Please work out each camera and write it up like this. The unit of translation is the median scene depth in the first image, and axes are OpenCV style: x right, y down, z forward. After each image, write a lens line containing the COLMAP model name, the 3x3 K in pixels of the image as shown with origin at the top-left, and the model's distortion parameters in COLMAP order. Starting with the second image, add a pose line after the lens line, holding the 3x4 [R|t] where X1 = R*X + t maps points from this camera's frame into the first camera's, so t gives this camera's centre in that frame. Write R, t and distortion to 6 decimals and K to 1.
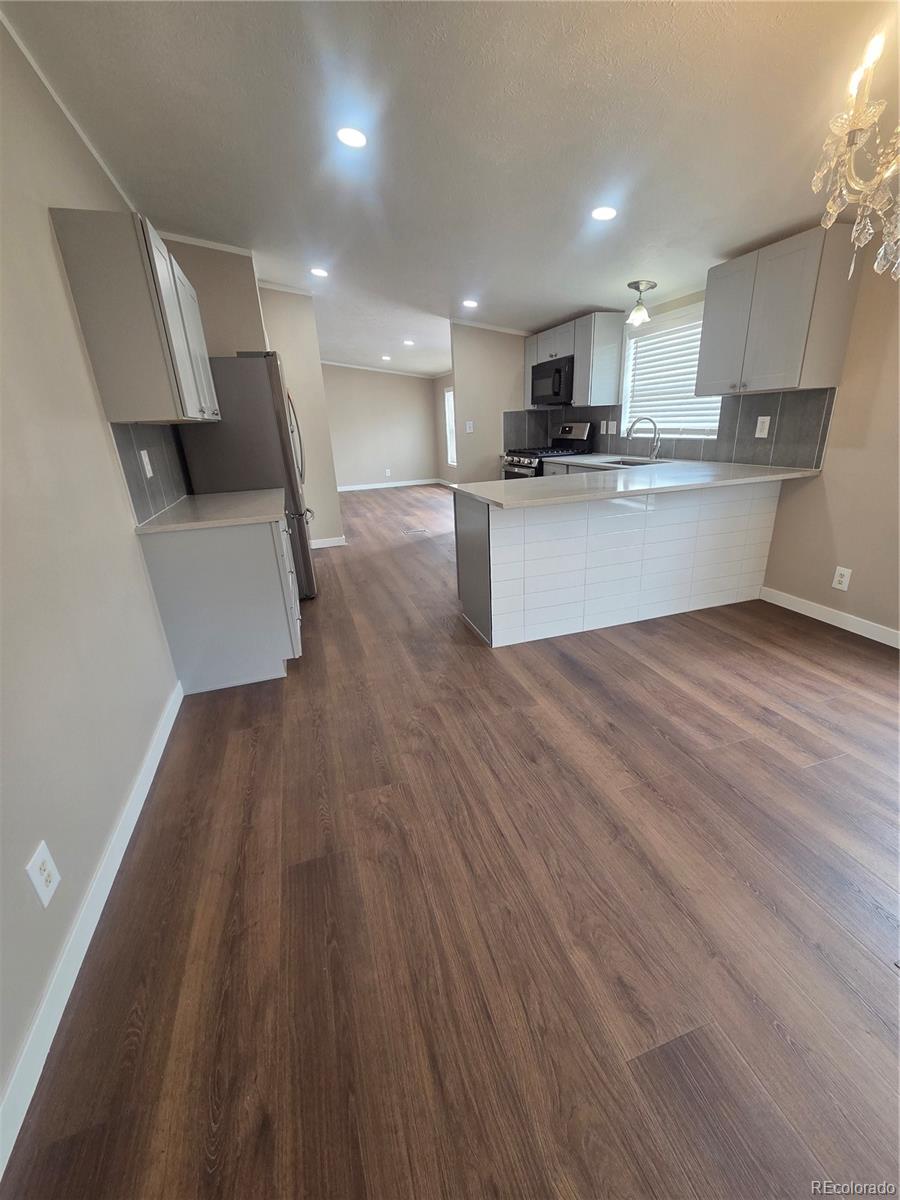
lens RADIAL K [[489.6, 0, 454.9], [0, 489.6, 599.0], [0, 0, 1]] dist [0.004937, -0.000762]
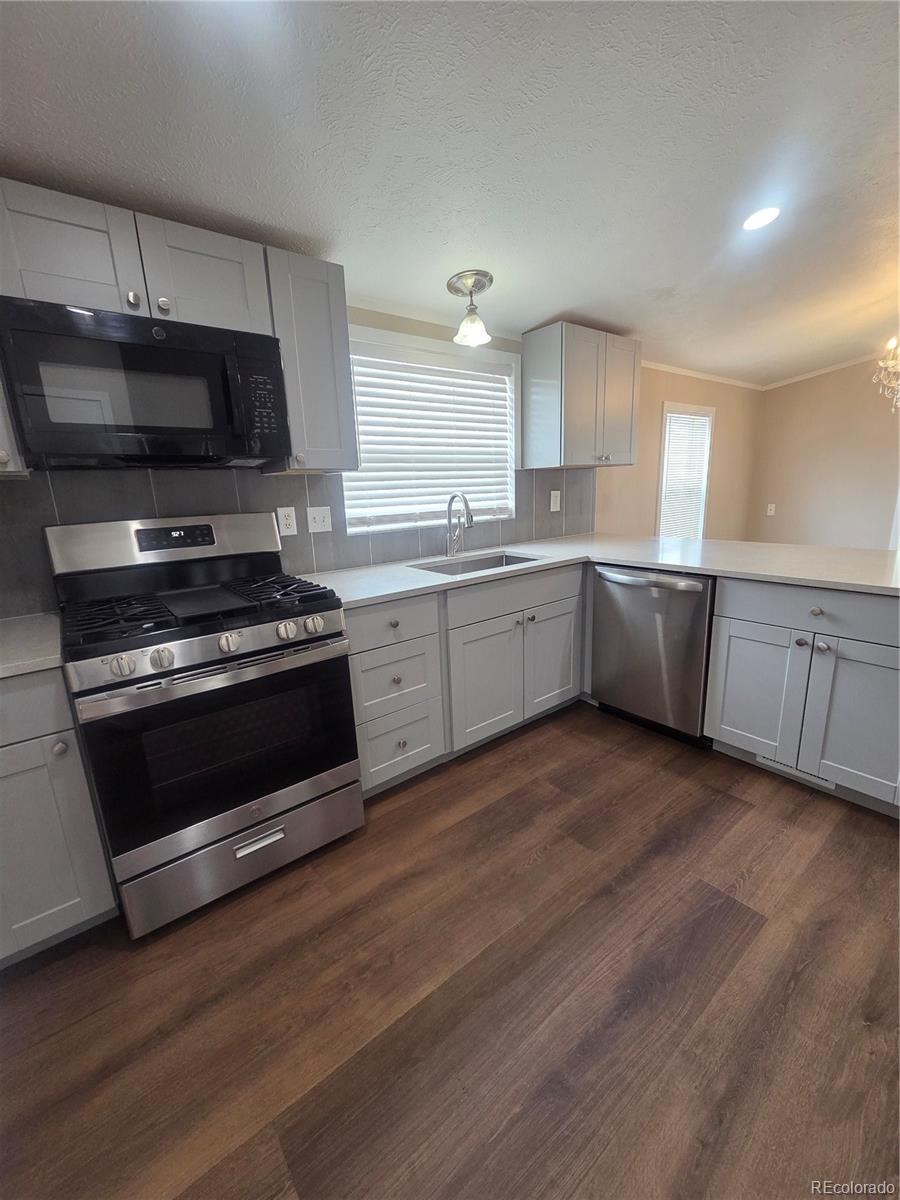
lens RADIAL K [[489.7, 0, 453.7], [0, 489.7, 601.5], [0, 0, 1]] dist [0.004648, -0.000405]
pose [[-0.346108, -0.153021, 0.925632, -0.236616], [0.373542, 0.882561, 0.285574, -0.470873], [-0.860625, 0.444602, -0.248301, 1.341523]]
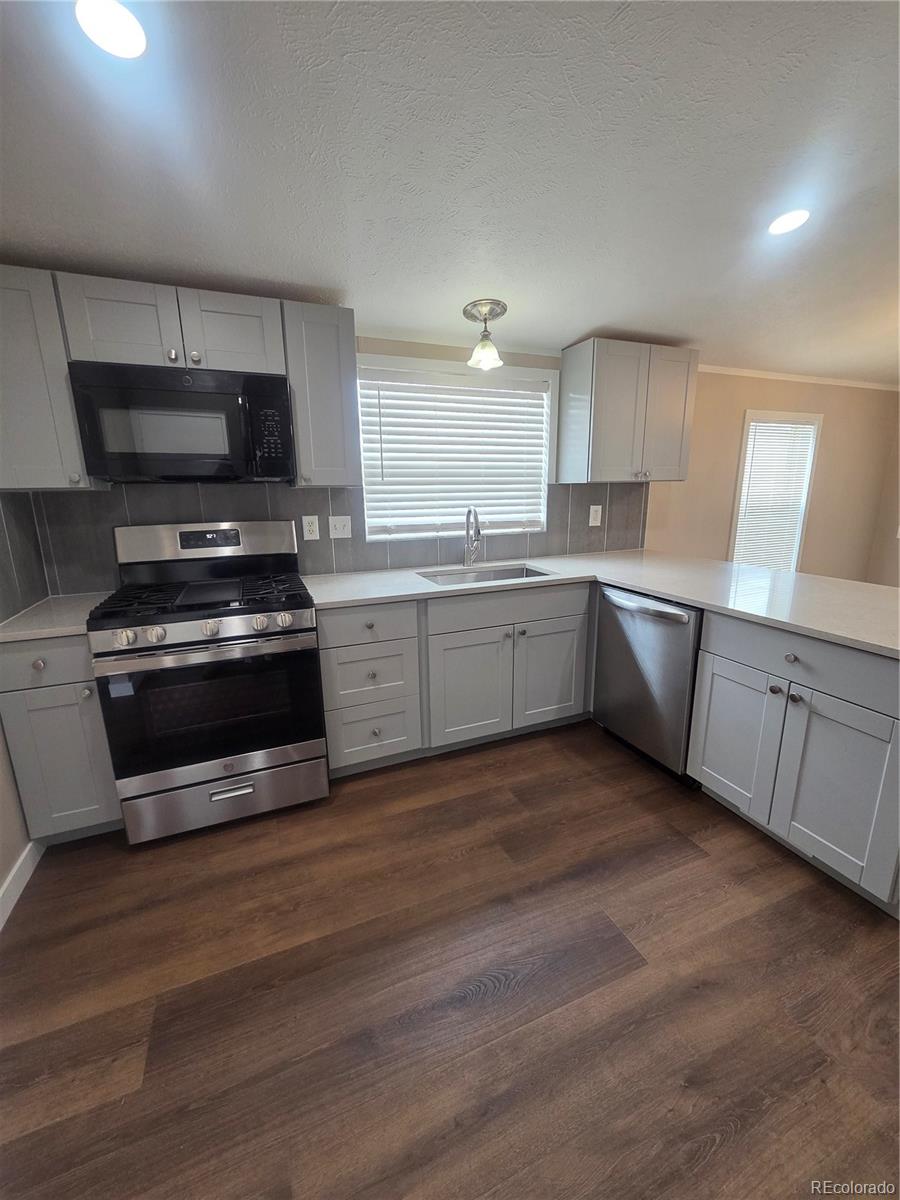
lens RADIAL K [[487.3, 0, 452.5], [0, 487.3, 602.0], [0, 0, 1]] dist [0.003915, 0.000148]
pose [[-0.083693, -0.179495, 0.980192, -0.310661], [0.356896, 0.912992, 0.197662, -0.431472], [-0.930387, 0.366370, -0.012350, 1.185669]]
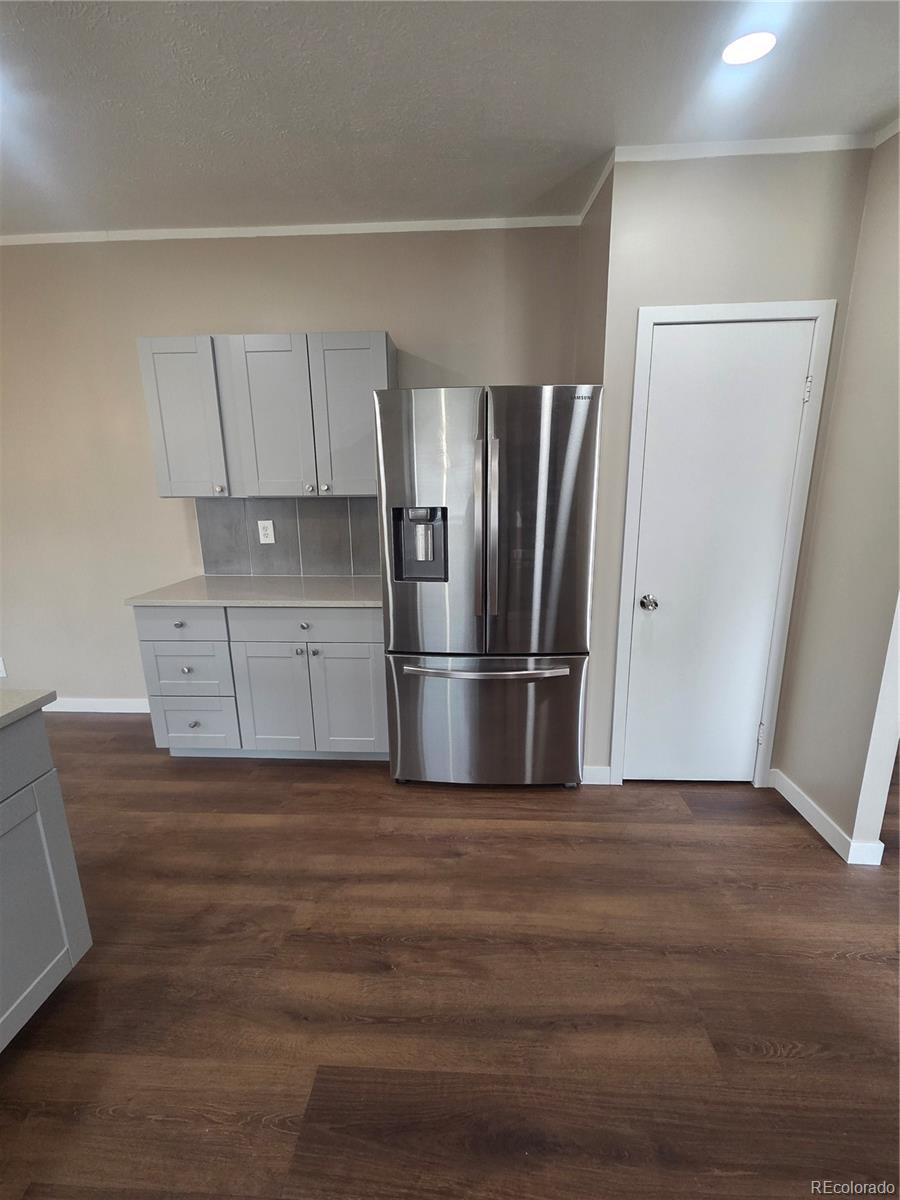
lens RADIAL K [[489.7, 0, 453.7], [0, 489.7, 601.5], [0, 0, 1]] dist [0.004648, -0.000405]
pose [[-0.354358, 0.261150, -0.897904, 0.180920], [-0.296167, 0.879436, 0.372662, -0.466875], [0.886970, 0.397985, -0.234291, 1.175583]]
